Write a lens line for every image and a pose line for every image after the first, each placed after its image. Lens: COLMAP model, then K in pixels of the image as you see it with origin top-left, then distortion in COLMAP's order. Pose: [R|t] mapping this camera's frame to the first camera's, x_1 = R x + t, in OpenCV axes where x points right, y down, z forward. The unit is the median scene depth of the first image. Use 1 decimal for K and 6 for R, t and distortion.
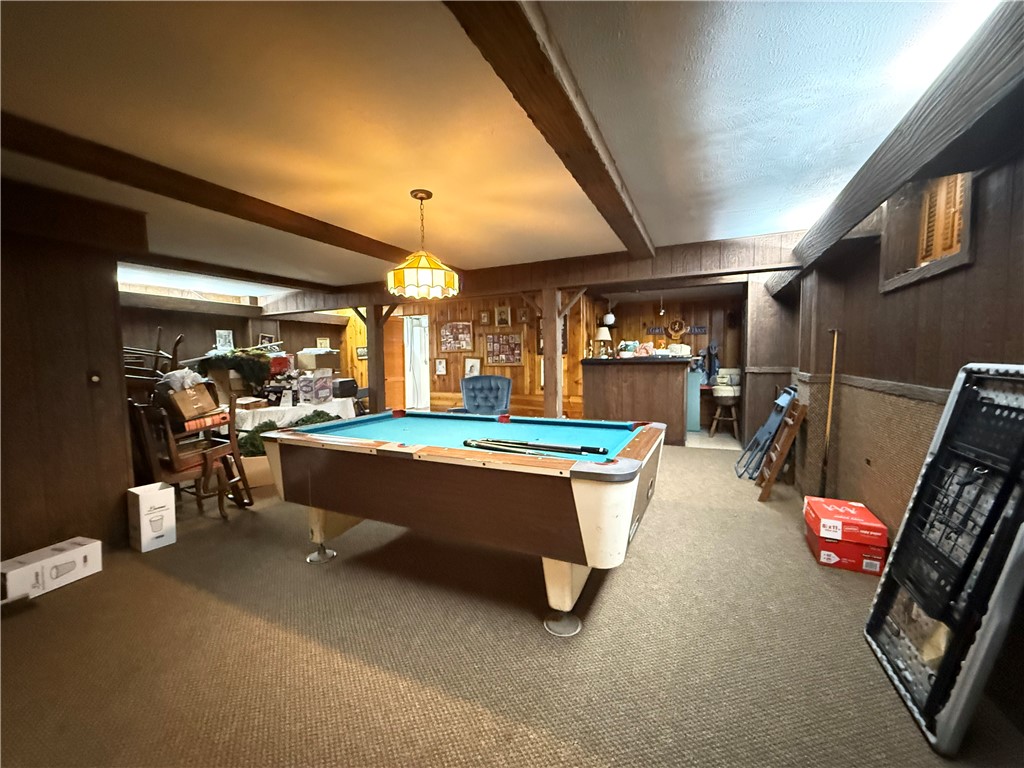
lens RADIAL K [[410.4, 0, 508.0], [0, 410.4, 383.7], [0, 0, 1]] dist [-0.000229, 0.000363]
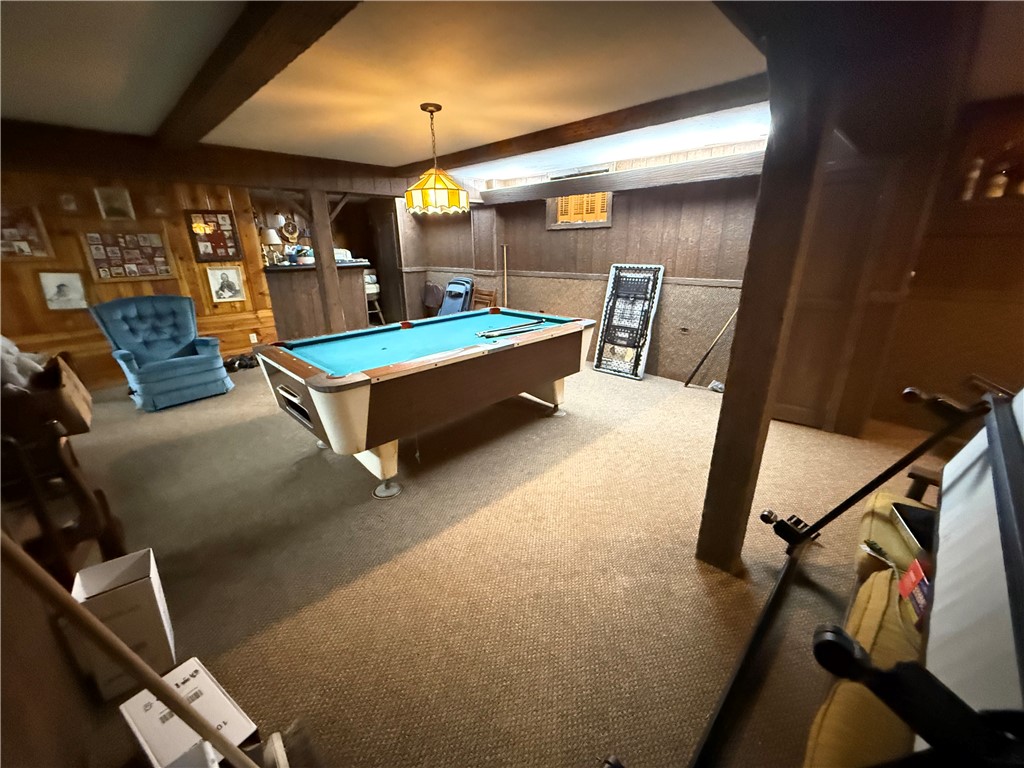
lens RADIAL K [[410.4, 0, 513.5], [0, 410.4, 385.5], [0, 0, 1]] dist [-0.000229, 0.000363]
pose [[0.325563, -0.299842, 0.896718, -0.518761], [0.072131, 0.953498, 0.292640, -0.034799], [-0.942765, -0.030592, 0.332051, 0.181326]]
